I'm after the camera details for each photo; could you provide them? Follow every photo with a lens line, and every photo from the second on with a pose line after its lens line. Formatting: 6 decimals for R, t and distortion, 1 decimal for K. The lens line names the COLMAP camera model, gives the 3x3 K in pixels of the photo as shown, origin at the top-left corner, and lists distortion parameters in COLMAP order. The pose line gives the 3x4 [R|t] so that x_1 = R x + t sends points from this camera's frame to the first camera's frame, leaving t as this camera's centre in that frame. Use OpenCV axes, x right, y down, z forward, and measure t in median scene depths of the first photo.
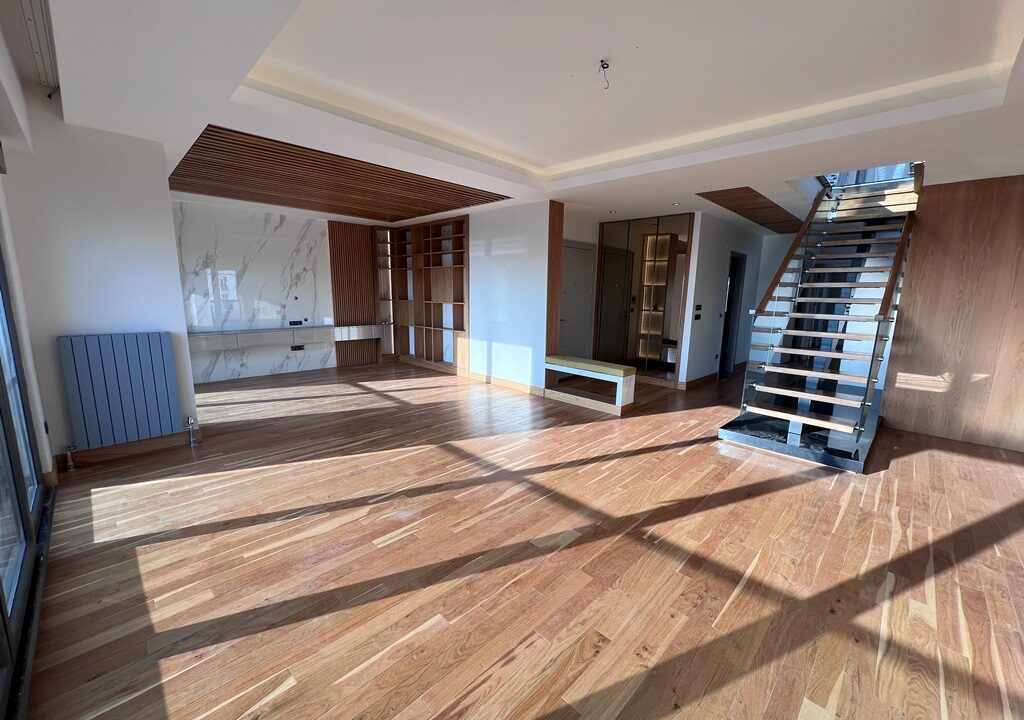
lens RADIAL K [[409.1, 0, 513.7], [0, 409.1, 361.8], [0, 0, 1]] dist [-0.000969, -0.000008]
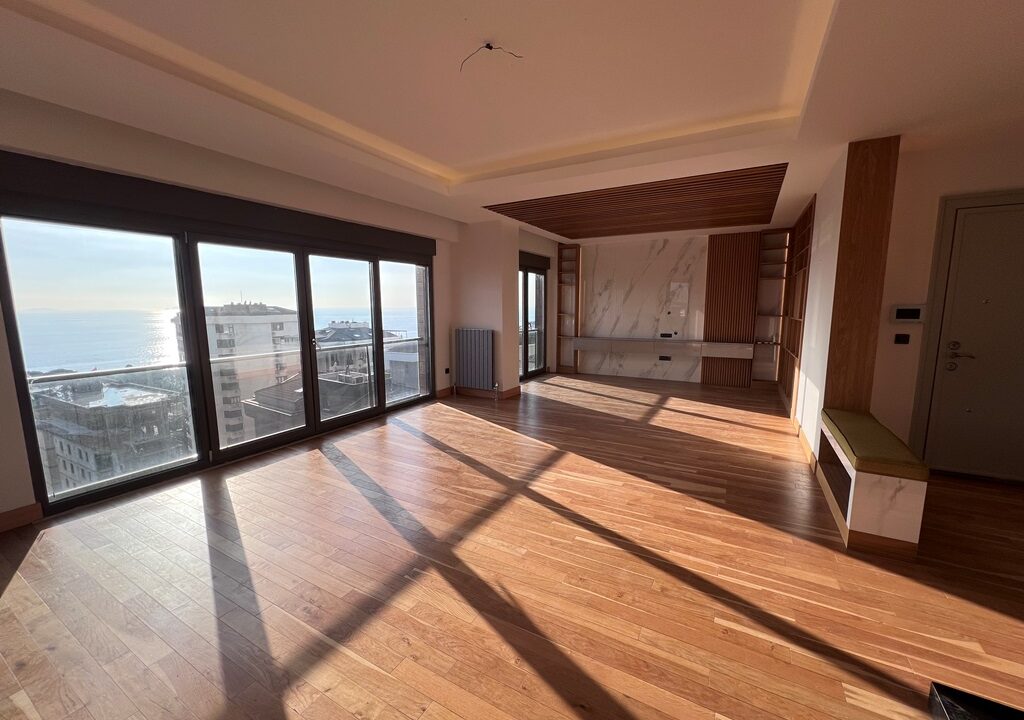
lens RADIAL K [[410.0, 0, 513.7], [0, 410.0, 361.5], [0, 0, 1]] dist [-0.001134, 0.000322]
pose [[0.261104, 0.113099, -0.958662, 0.545308], [-0.158508, 0.984656, 0.072995, -0.054245], [0.952208, 0.132896, 0.275025, 0.413731]]
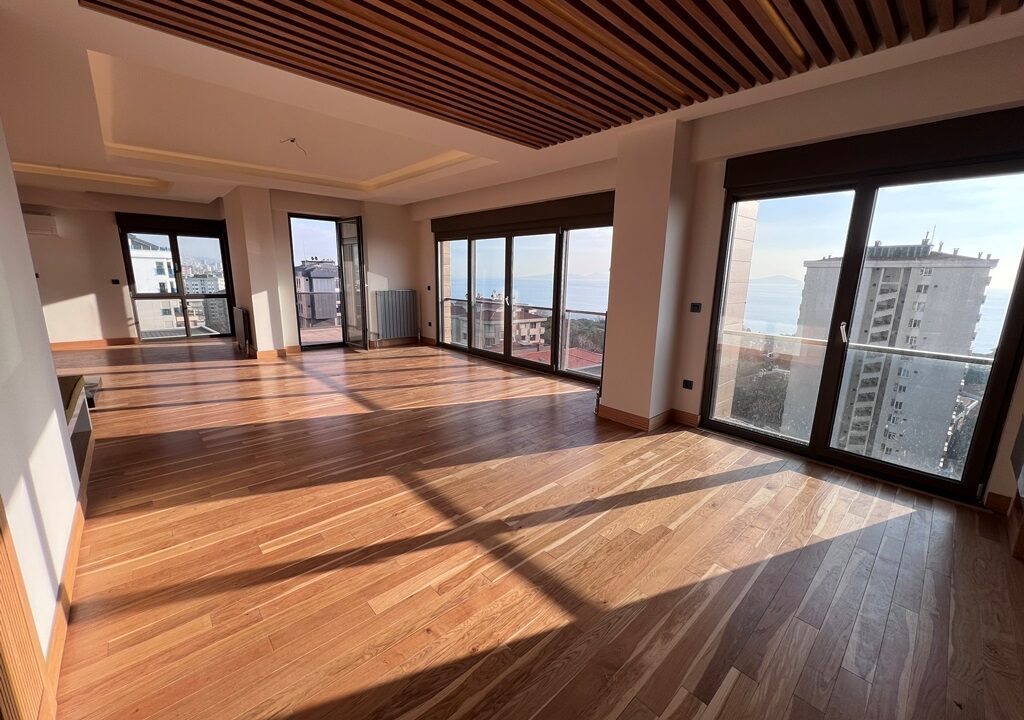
lens RADIAL K [[409.1, 0, 513.7], [0, 409.1, 361.8], [0, 0, 1]] dist [-0.000969, -0.000008]
pose [[-0.998115, -0.046188, 0.040402, -0.411583], [-0.027734, 0.926845, 0.374419, -0.239401], [-0.054740, 0.372593, -0.926379, 1.398545]]
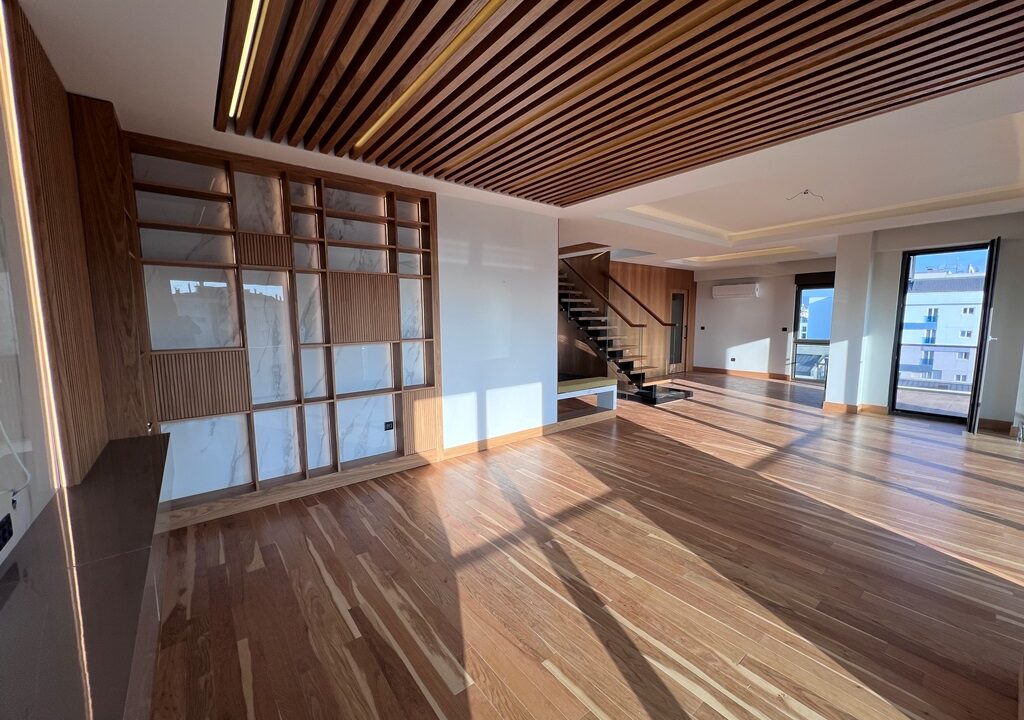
lens RADIAL K [[409.1, 0, 513.7], [0, 409.1, 361.8], [0, 0, 1]] dist [-0.000969, -0.000008]
pose [[0.120528, -0.126033, 0.984677, -0.855293], [0.179307, 0.978357, 0.103276, -0.186512], [-0.976382, 0.164112, 0.140518, 0.996668]]
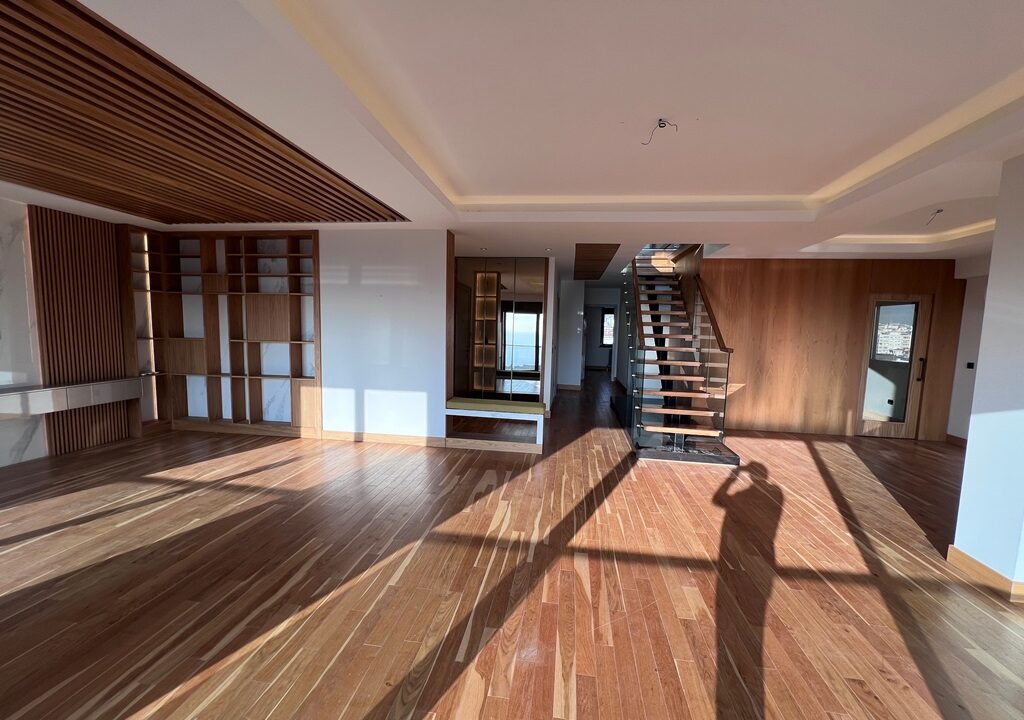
lens RADIAL K [[409.1, 0, 513.7], [0, 409.1, 361.8], [0, 0, 1]] dist [-0.000969, -0.000008]
pose [[0.803421, -0.049639, 0.593339, -0.339077], [0.090600, 0.995107, -0.039428, -0.052178], [-0.588478, 0.085434, 0.803986, 0.200420]]
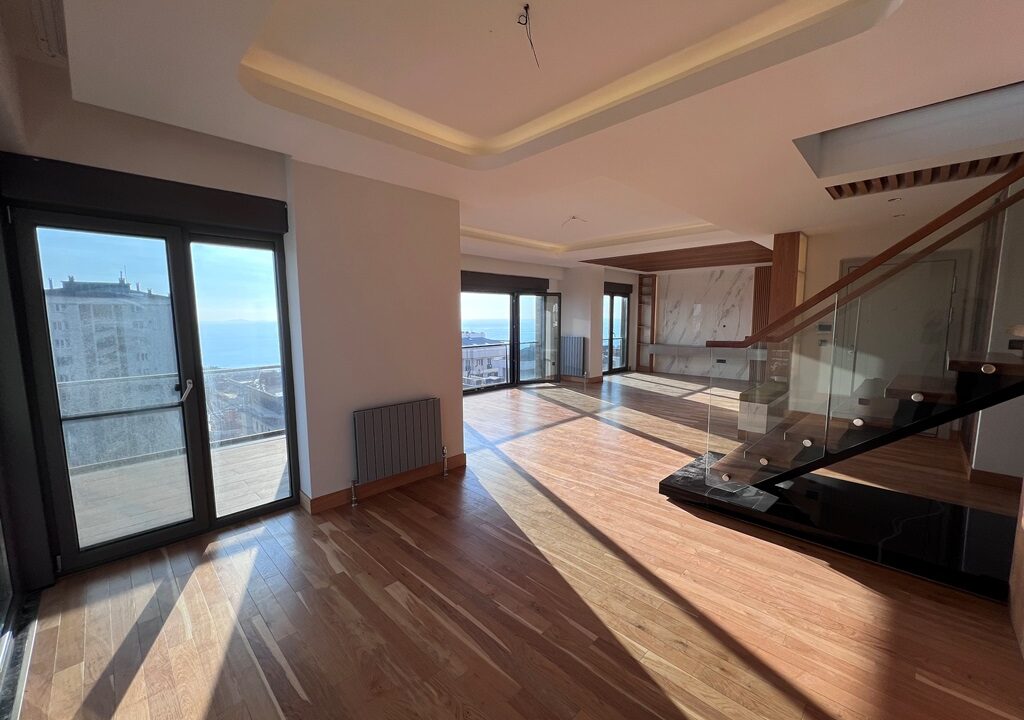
lens RADIAL K [[411.3, 0, 513.8], [0, 411.3, 362.8], [0, 0, 1]] dist [-0.001558, 0.000078]
pose [[0.000801, 0.092398, -0.995722, 1.155489], [-0.168693, 0.981465, 0.090939, -0.048738], [0.985668, 0.167898, 0.016373, 0.358810]]
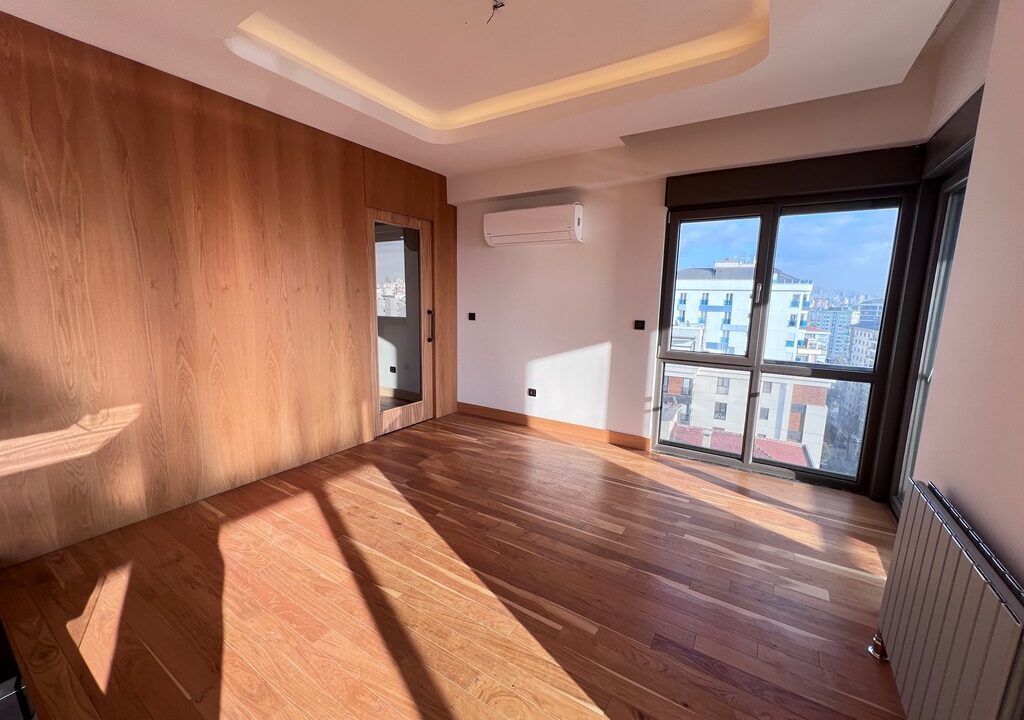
lens RADIAL K [[409.1, 0, 513.7], [0, 409.1, 361.8], [0, 0, 1]] dist [-0.000969, -0.000008]
pose [[-0.213763, -0.177082, 0.960701, 0.366822], [0.148180, 0.966176, 0.211062, -0.053997], [-0.965582, 0.187475, -0.180293, 0.442370]]
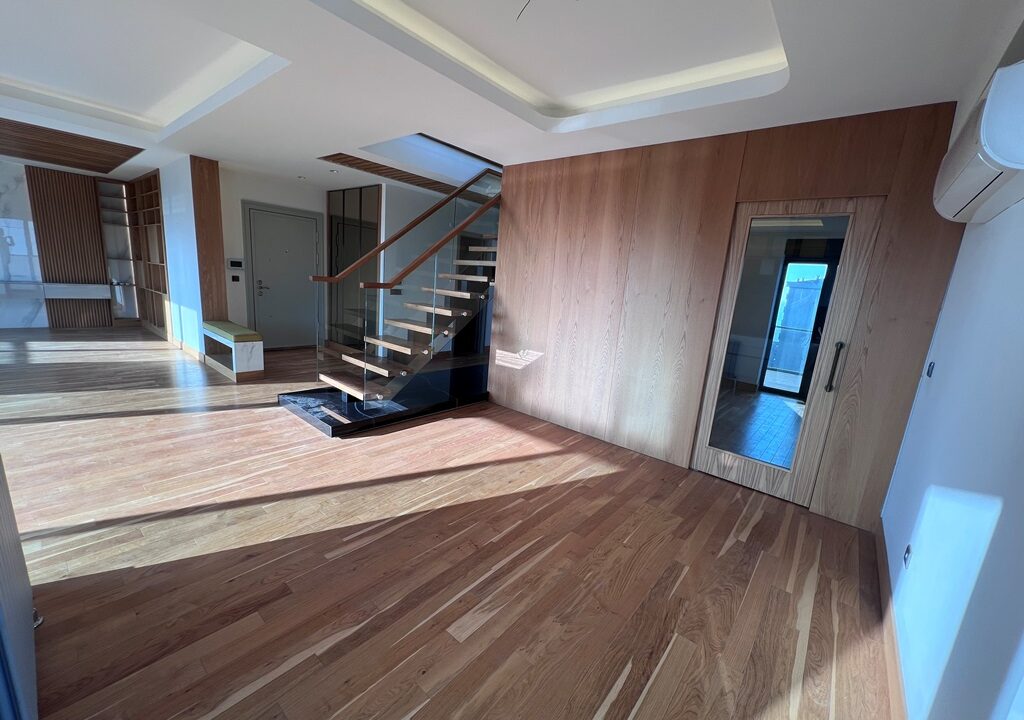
lens RADIAL K [[410.0, 0, 513.7], [0, 410.0, 361.5], [0, 0, 1]] dist [-0.001134, 0.000322]
pose [[0.994961, 0.043879, 0.090150, 0.753906], [-0.046555, 0.998529, 0.027798, 0.022072], [-0.088798, -0.031855, 0.995540, -0.030995]]
